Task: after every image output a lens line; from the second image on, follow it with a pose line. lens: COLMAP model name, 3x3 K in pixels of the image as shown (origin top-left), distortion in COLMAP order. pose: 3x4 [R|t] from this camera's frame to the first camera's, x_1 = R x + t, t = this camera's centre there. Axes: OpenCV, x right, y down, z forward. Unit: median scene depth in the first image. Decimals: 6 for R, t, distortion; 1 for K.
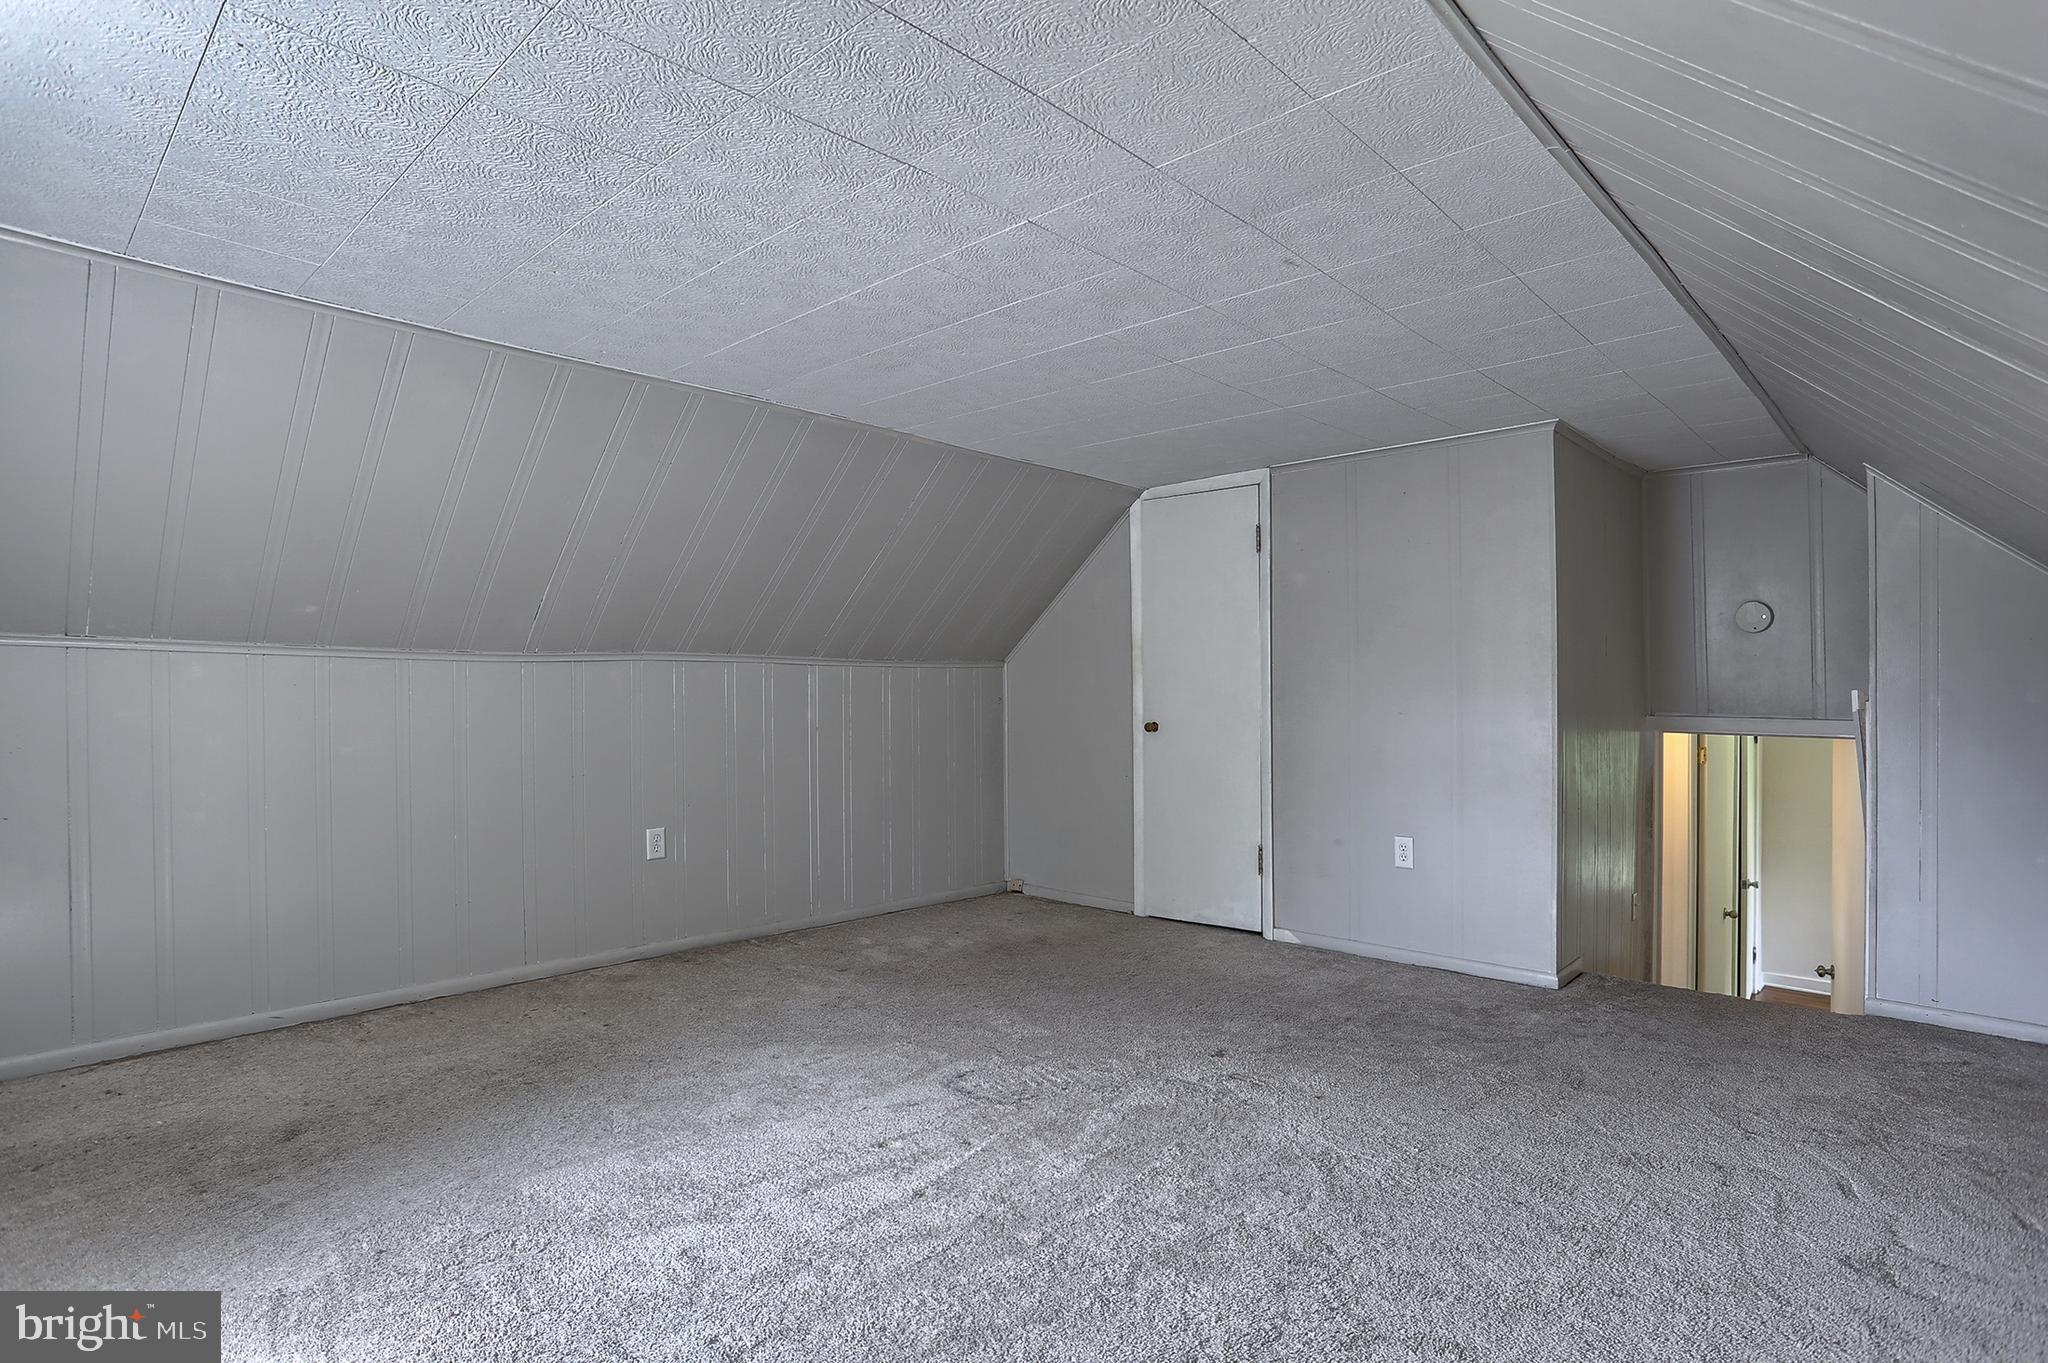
lens RADIAL K [[1020.1, 0, 1022.6], [0, 1020.1, 688.3], [0, 0, 1]] dist [-0.005853, 0.000748]
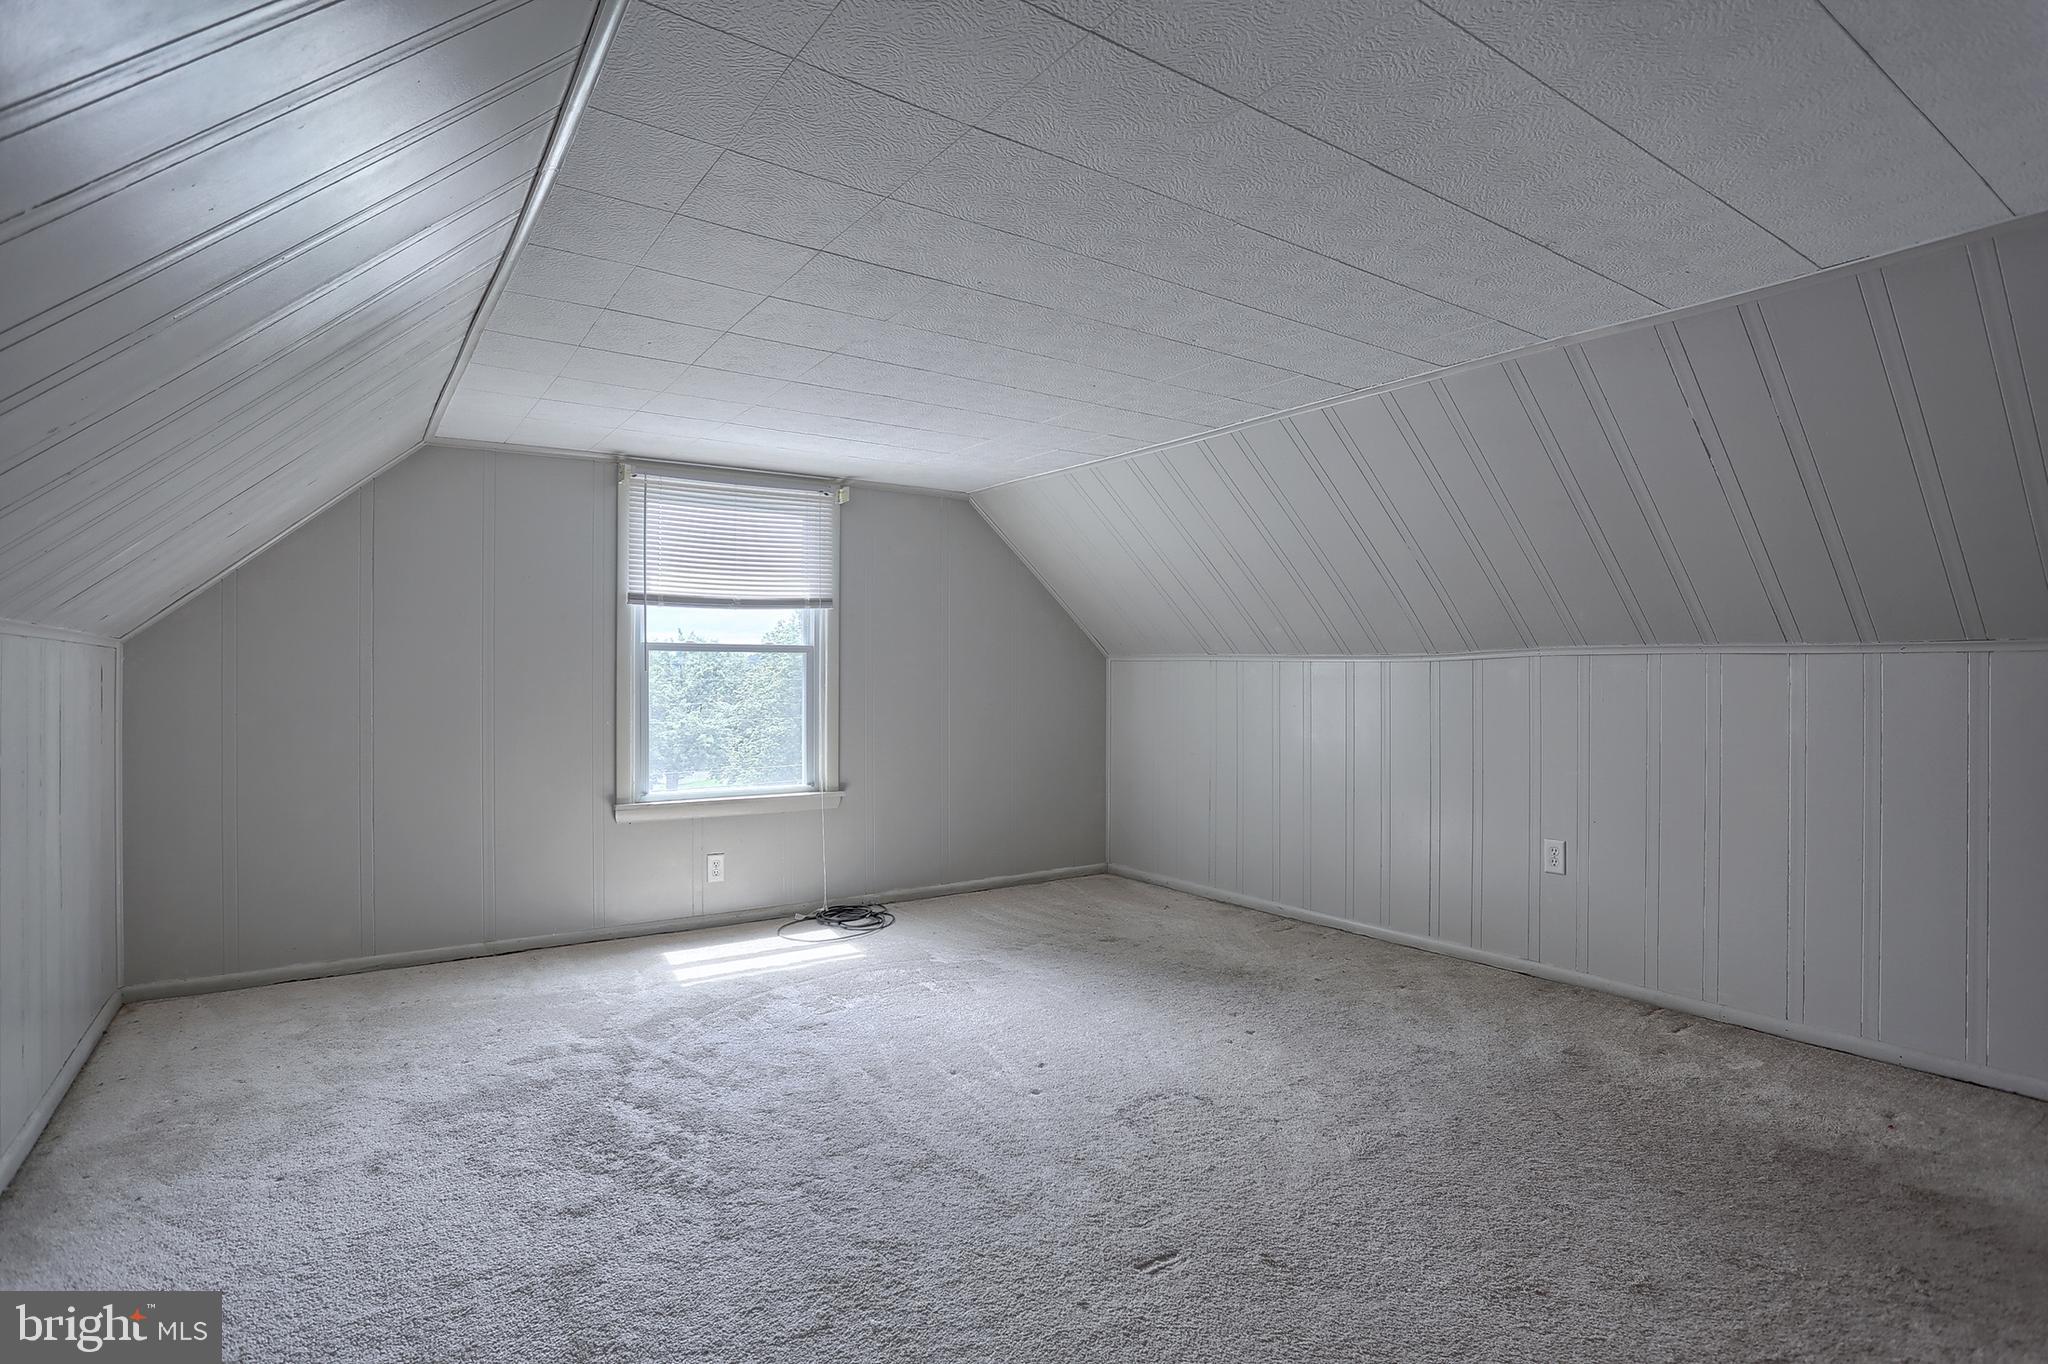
lens RADIAL K [[1020.1, 0, 1024.1], [0, 1020.1, 686.6], [0, 0, 1]] dist [-0.005853, 0.000748]
pose [[-0.193283, -0.002065, -0.981141, 0.635455], [0.004434, 0.999986, -0.002978, 0.001414], [0.981133, -0.004926, -0.193271, 0.726534]]
